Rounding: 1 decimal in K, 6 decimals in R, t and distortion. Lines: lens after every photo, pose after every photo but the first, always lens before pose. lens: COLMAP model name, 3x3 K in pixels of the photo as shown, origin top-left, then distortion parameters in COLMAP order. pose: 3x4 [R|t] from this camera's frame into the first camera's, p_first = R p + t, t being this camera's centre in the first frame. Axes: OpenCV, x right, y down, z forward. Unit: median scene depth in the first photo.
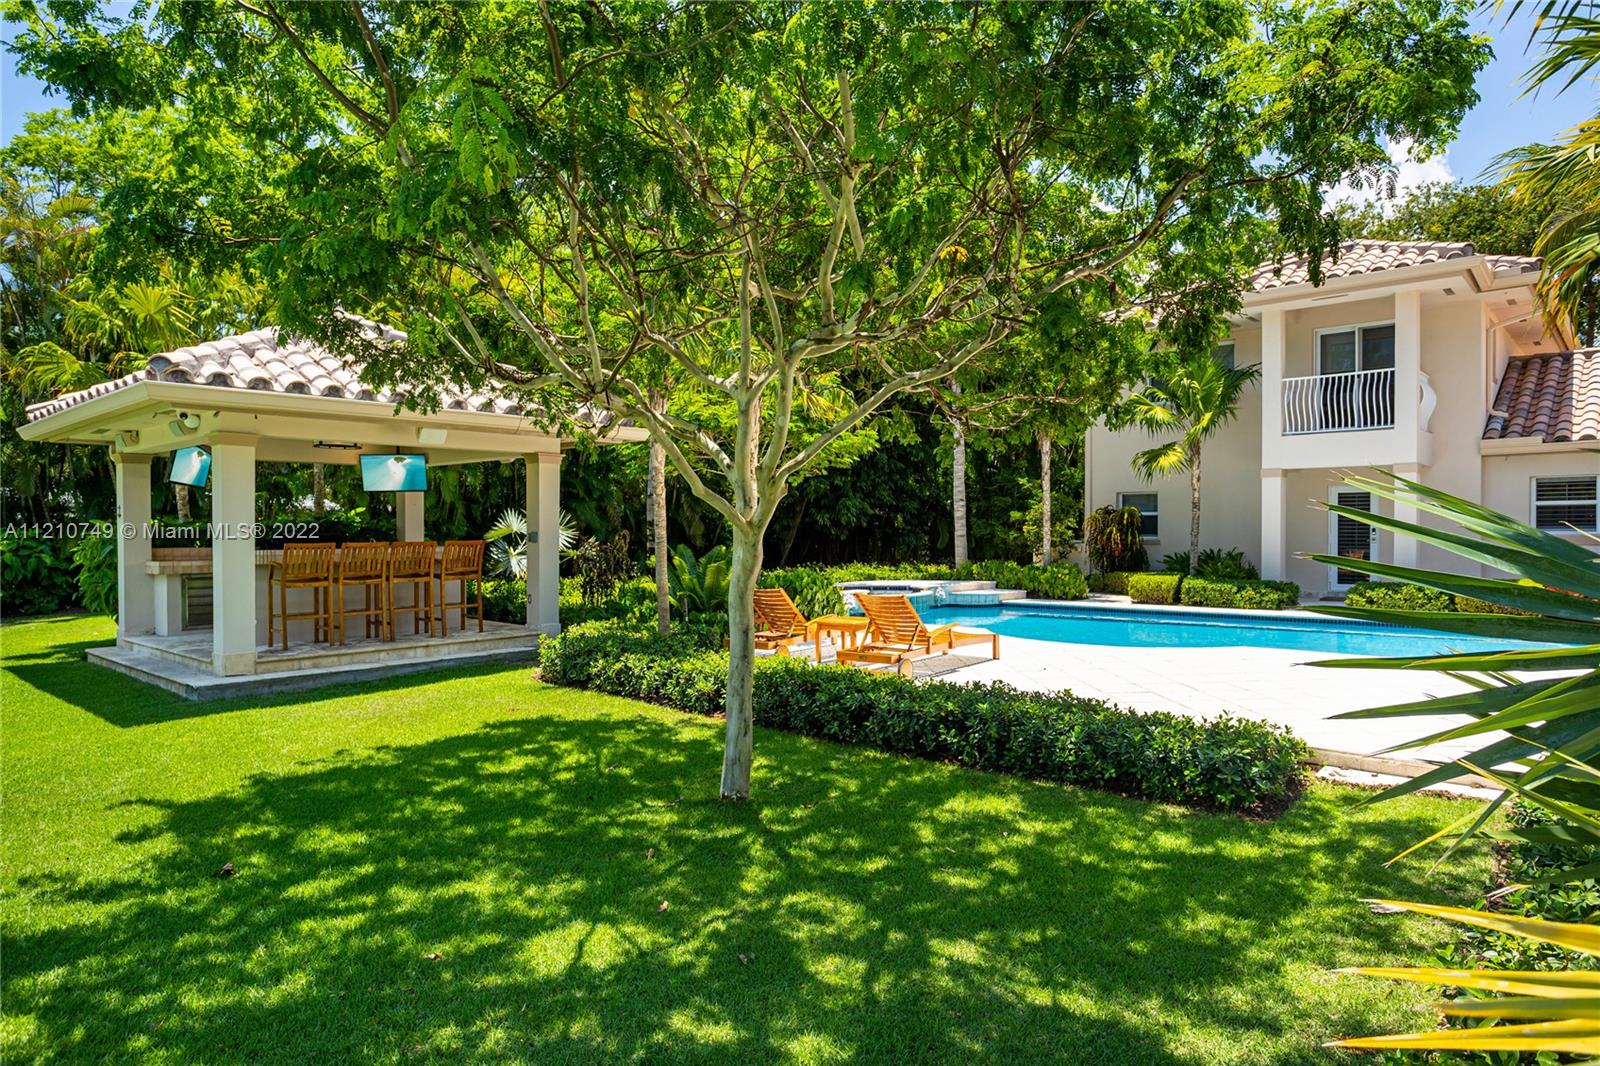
lens RADIAL K [[995.4, 0, 798.7], [0, 995.4, 532.2], [0, 0, 1]] dist [0.000018, 0.000002]
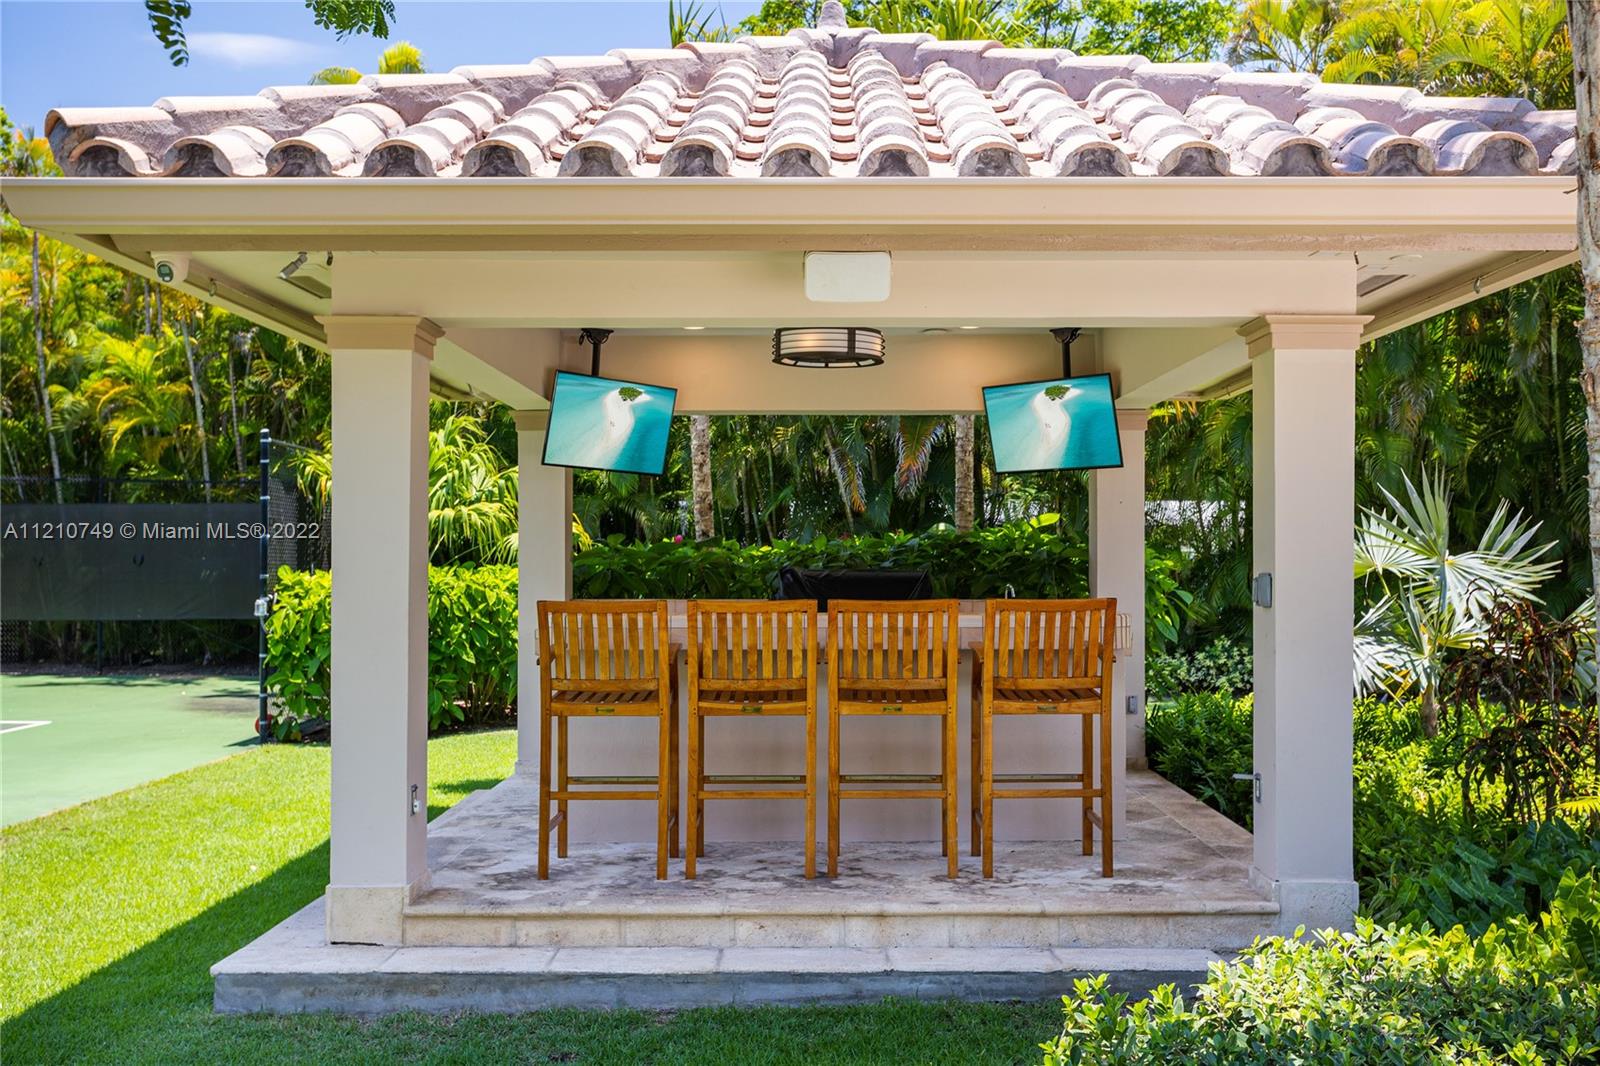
lens RADIAL K [[1536.8, 0, 800.0], [0, 1536.8, 536.5], [0, 0, 1]] dist [0.008757, 0.000000]
pose [[0.665848, -0.012997, -0.745974, -0.005675], [-0.003299, 0.999787, -0.020363, -0.001851], [0.746080, 0.016020, 0.665663, 0.638138]]
